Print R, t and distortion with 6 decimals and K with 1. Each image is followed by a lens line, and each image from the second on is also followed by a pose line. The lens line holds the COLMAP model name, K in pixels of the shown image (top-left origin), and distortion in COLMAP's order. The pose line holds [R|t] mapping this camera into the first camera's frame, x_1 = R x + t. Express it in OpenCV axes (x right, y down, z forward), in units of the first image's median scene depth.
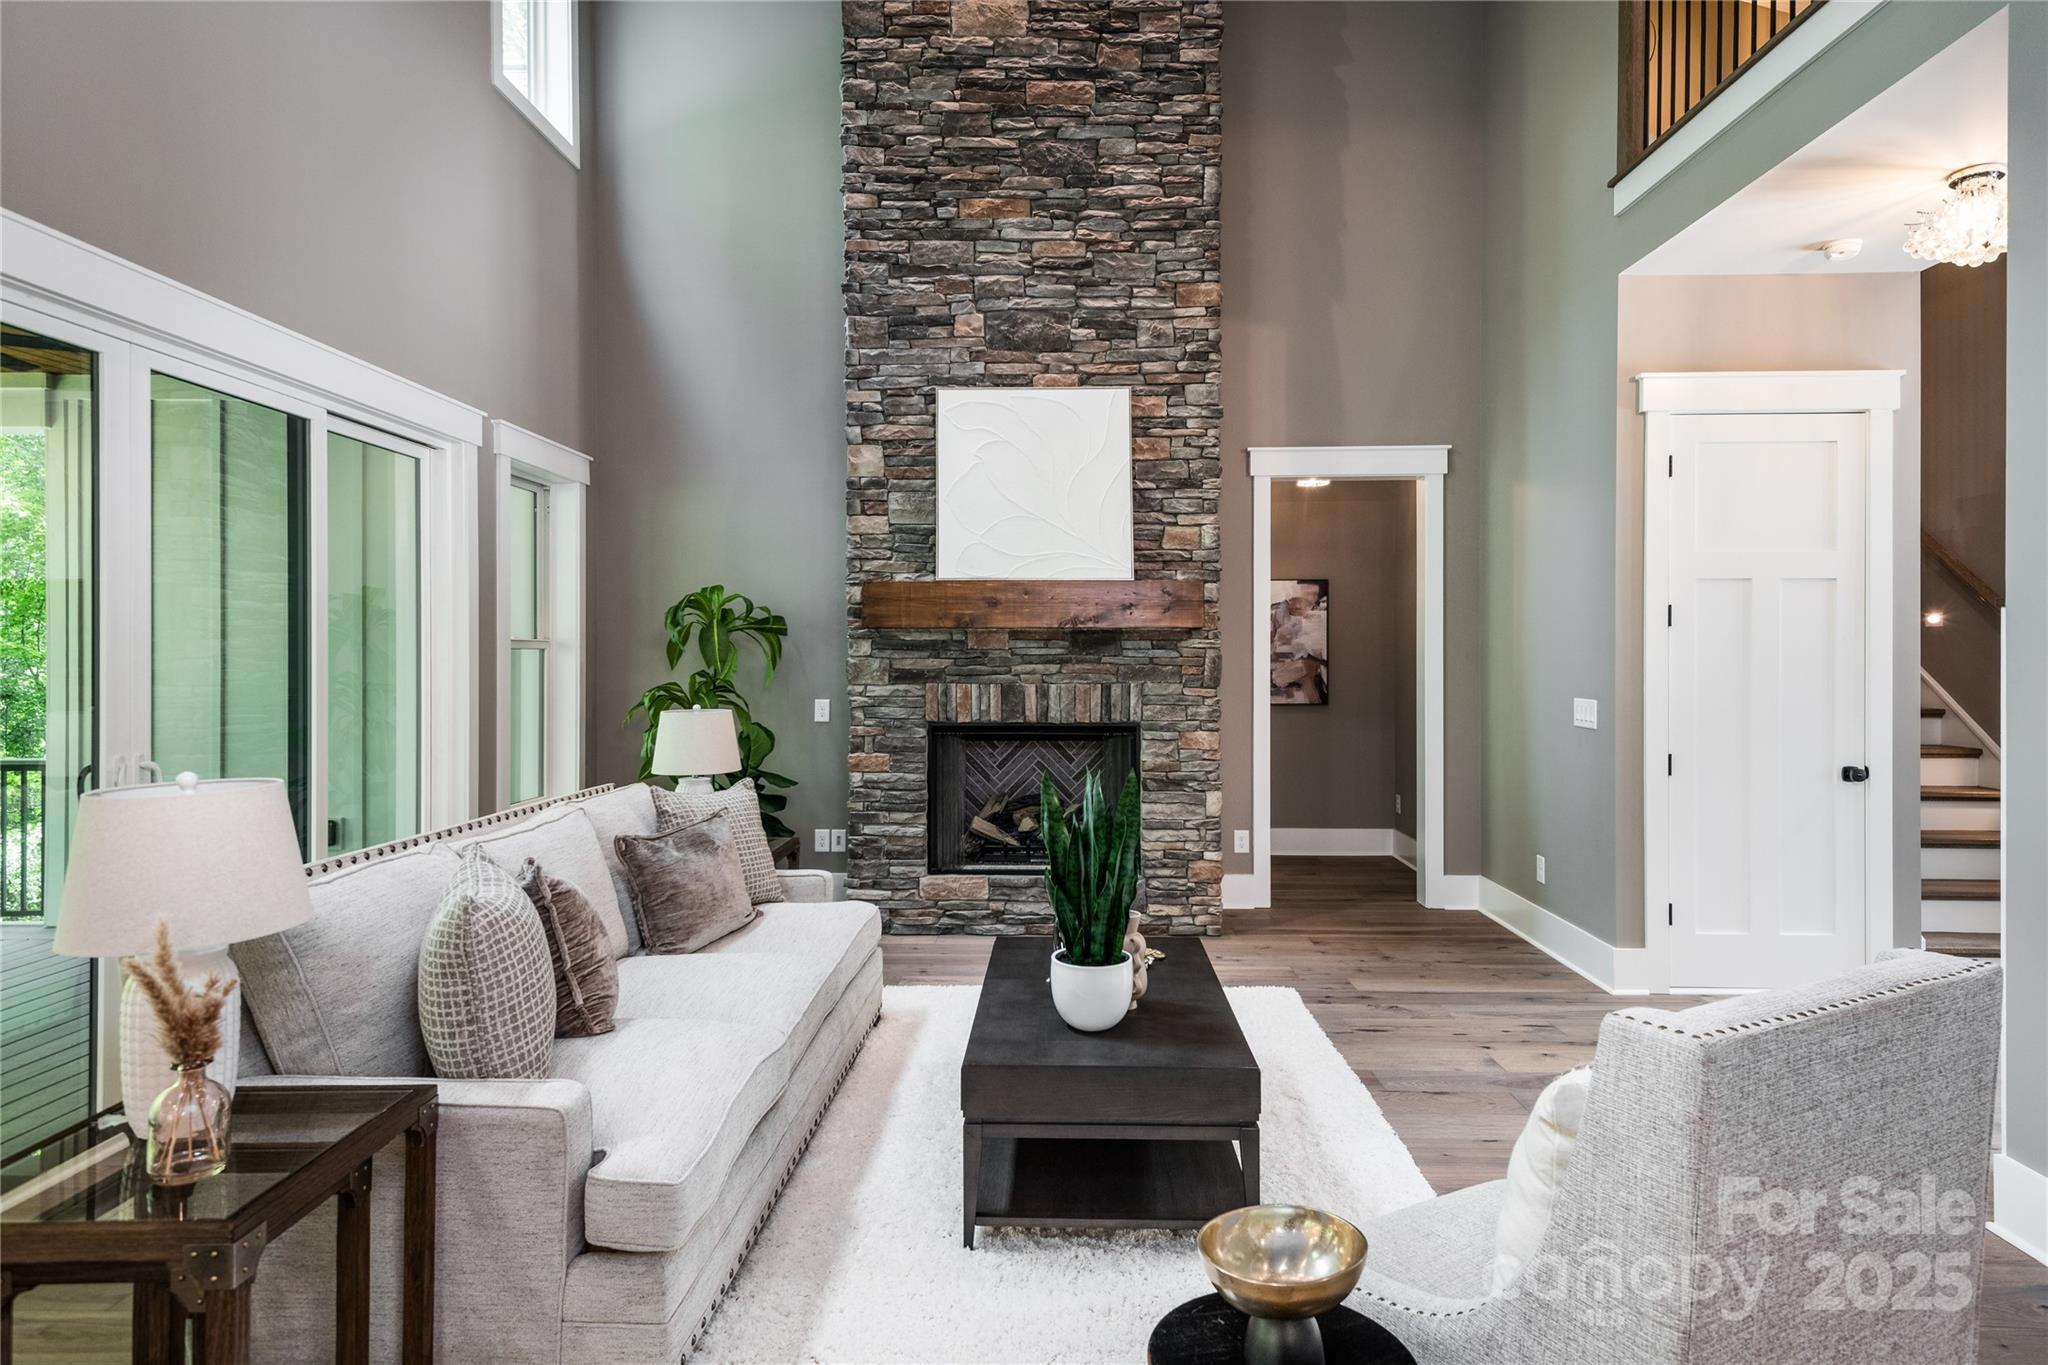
lens RADIAL K [[1156.7, 0, 1044.6], [0, 1156.7, 648.4], [0, 0, 1]] dist [0.054808, -0.038979]
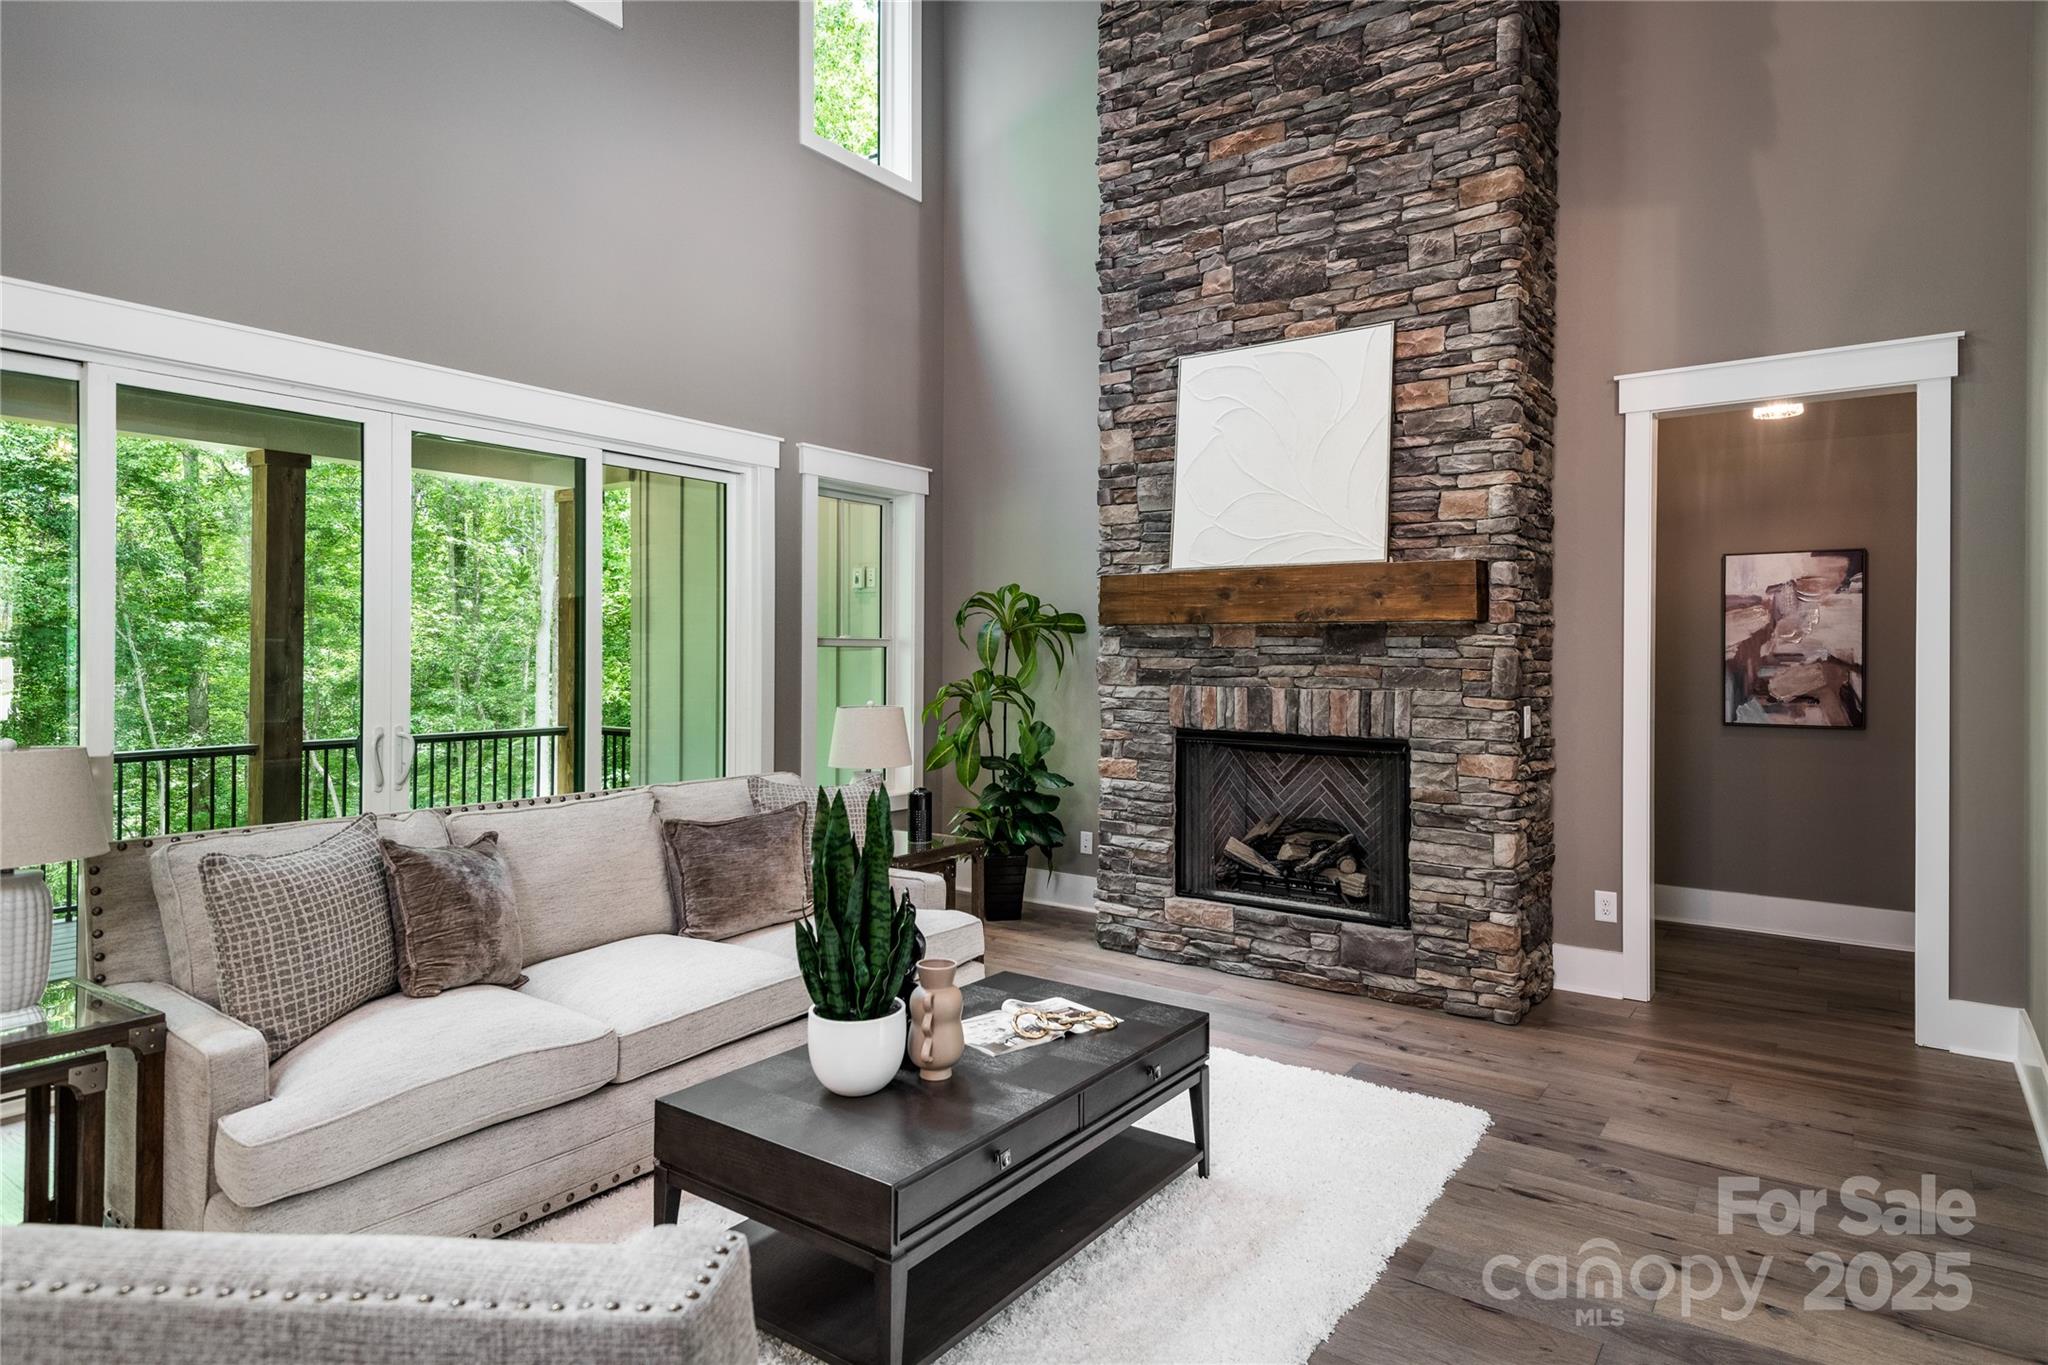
lens RADIAL K [[1156.7, 0, 1044.6], [0, 1156.7, 648.4], [0, 0, 1]] dist [0.054808, -0.038979]
pose [[0.825174, 0.001712, -0.564876, 0.328298], [-0.001591, 0.999998, 0.000707, 0.001009], [0.564876, 0.000315, 0.825175, 0.194480]]
